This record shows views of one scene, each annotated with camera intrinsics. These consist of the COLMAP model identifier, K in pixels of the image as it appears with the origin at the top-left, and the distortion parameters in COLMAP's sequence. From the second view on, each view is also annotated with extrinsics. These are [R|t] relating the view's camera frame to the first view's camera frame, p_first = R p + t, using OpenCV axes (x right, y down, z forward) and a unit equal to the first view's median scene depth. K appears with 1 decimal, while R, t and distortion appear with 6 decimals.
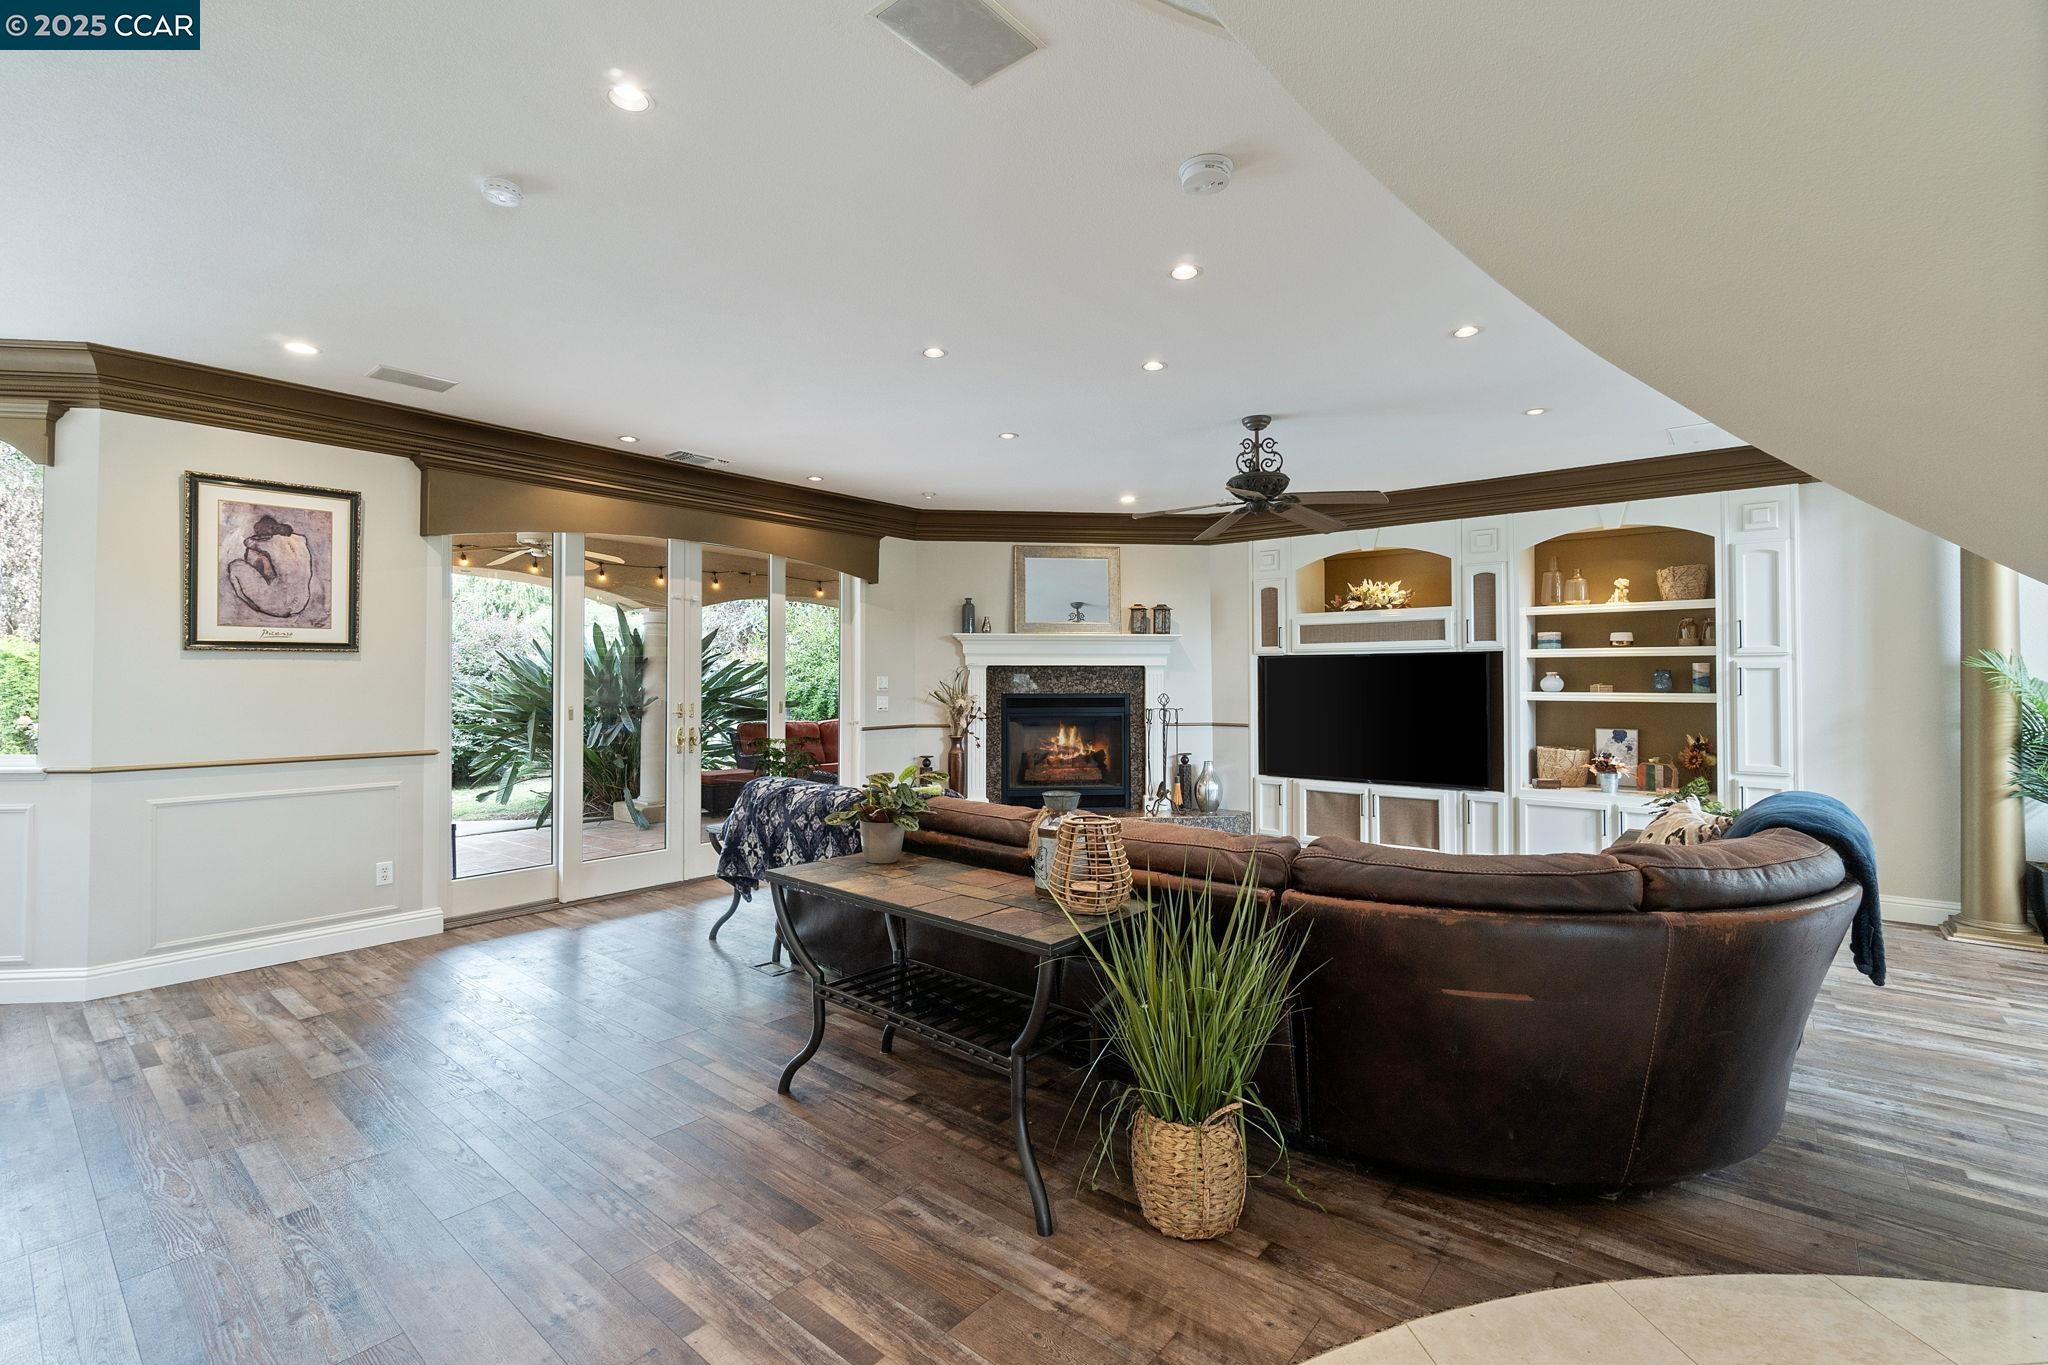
lens RADIAL K [[890.9, 0, 1024.0], [0, 890.9, 682.5], [0, 0, 1]] dist [0.001297, -0.000001]
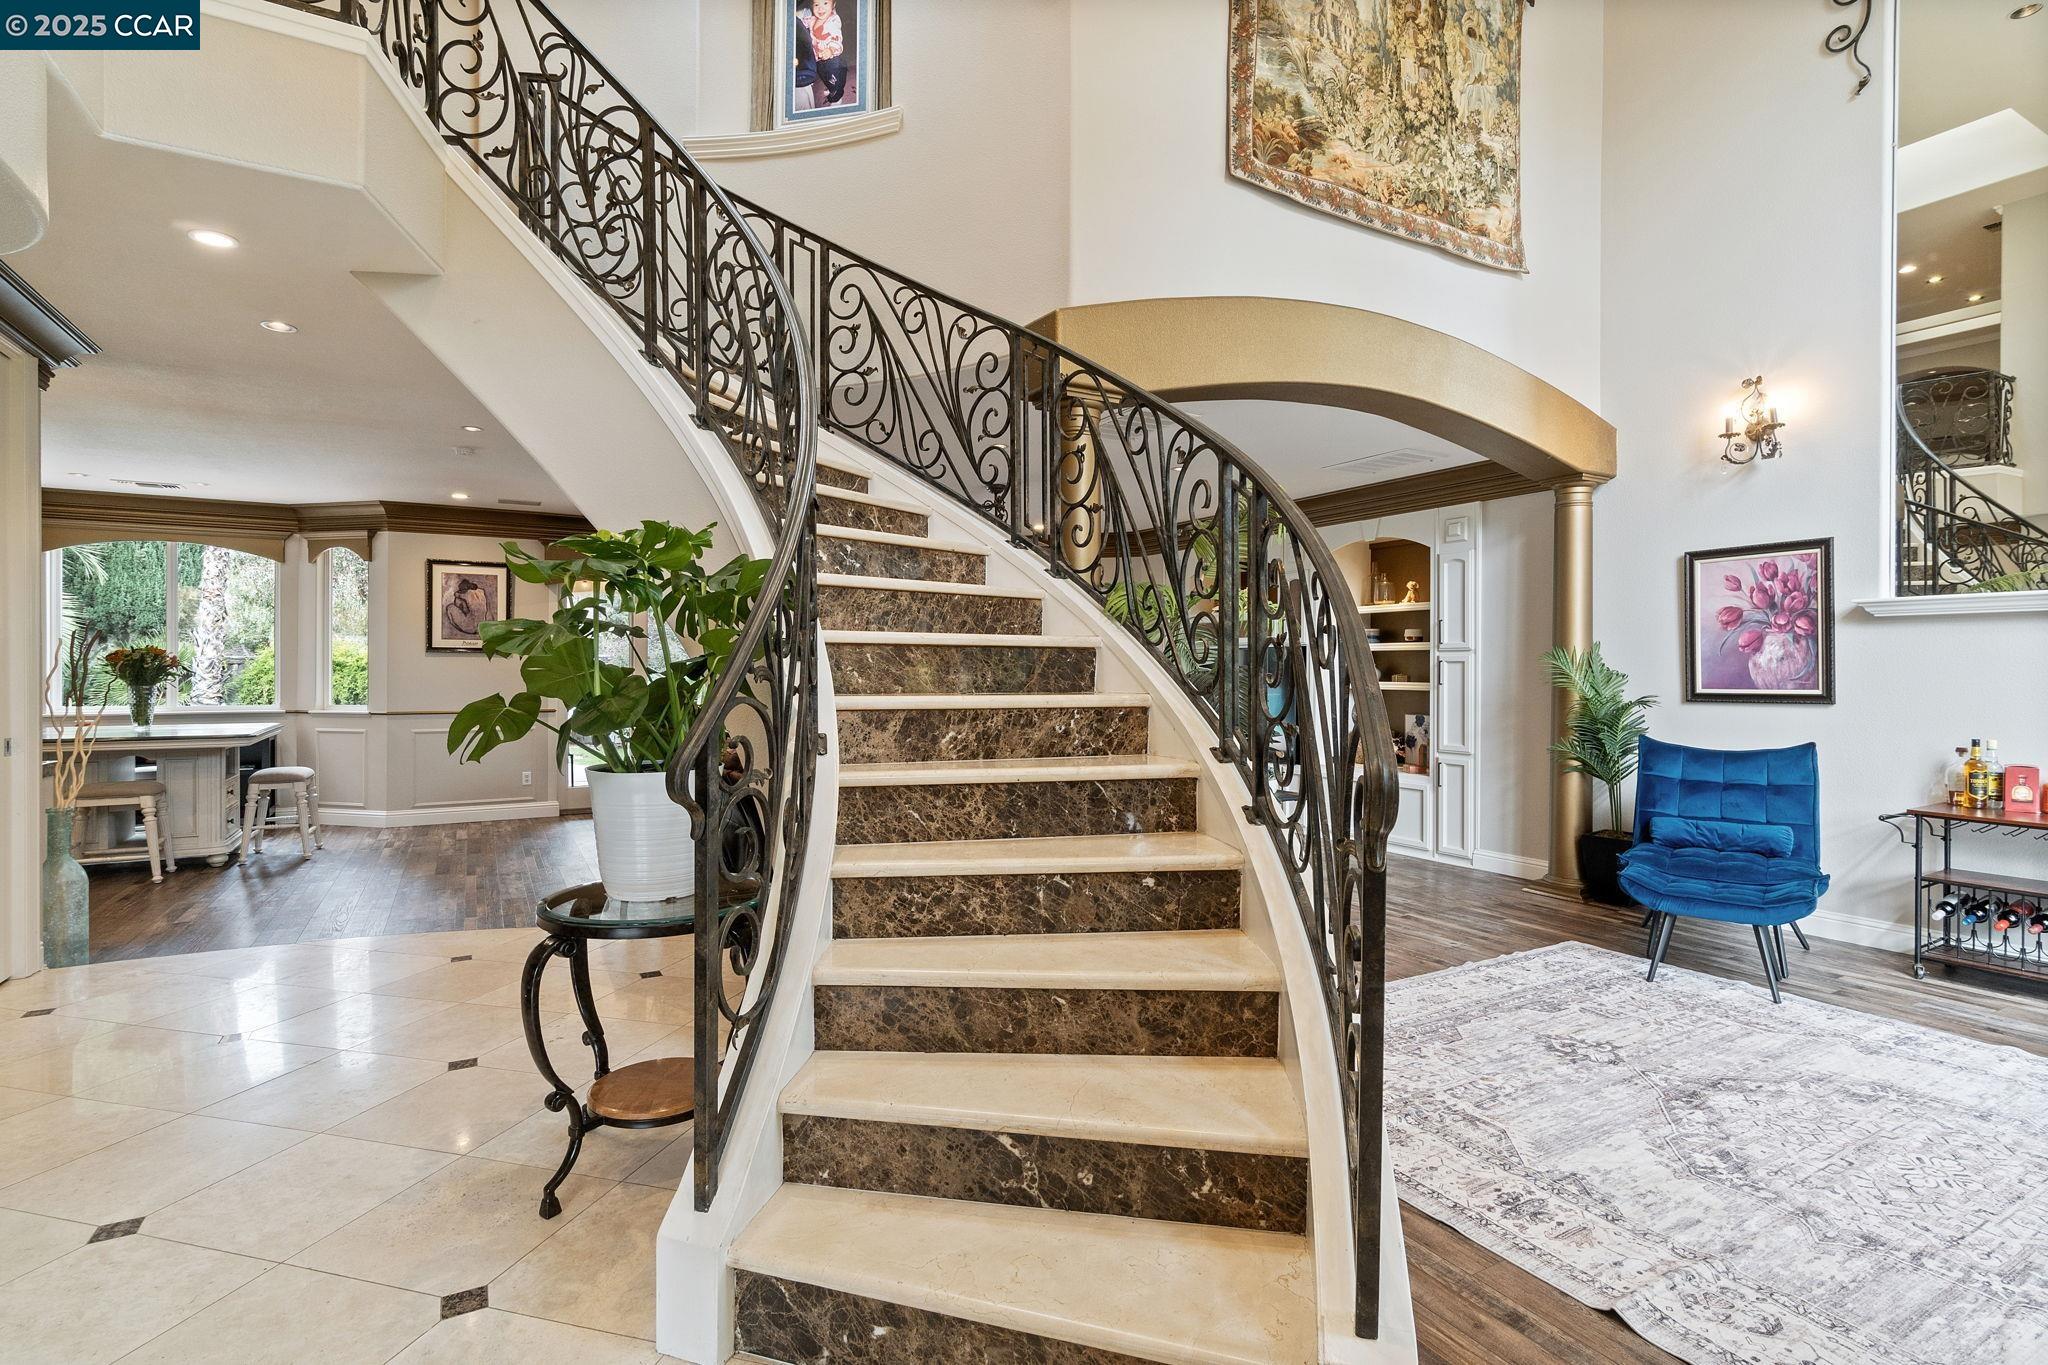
lens RADIAL K [[890.9, 0, 1024.0], [0, 890.9, 682.5], [0, 0, 1]] dist [0.001297, -0.000001]
pose [[0.940682, 0.008005, -0.339196, 0.694015], [-0.003841, 0.999909, 0.012947, -0.001217], [0.339269, -0.010876, 0.940626, -0.278184]]
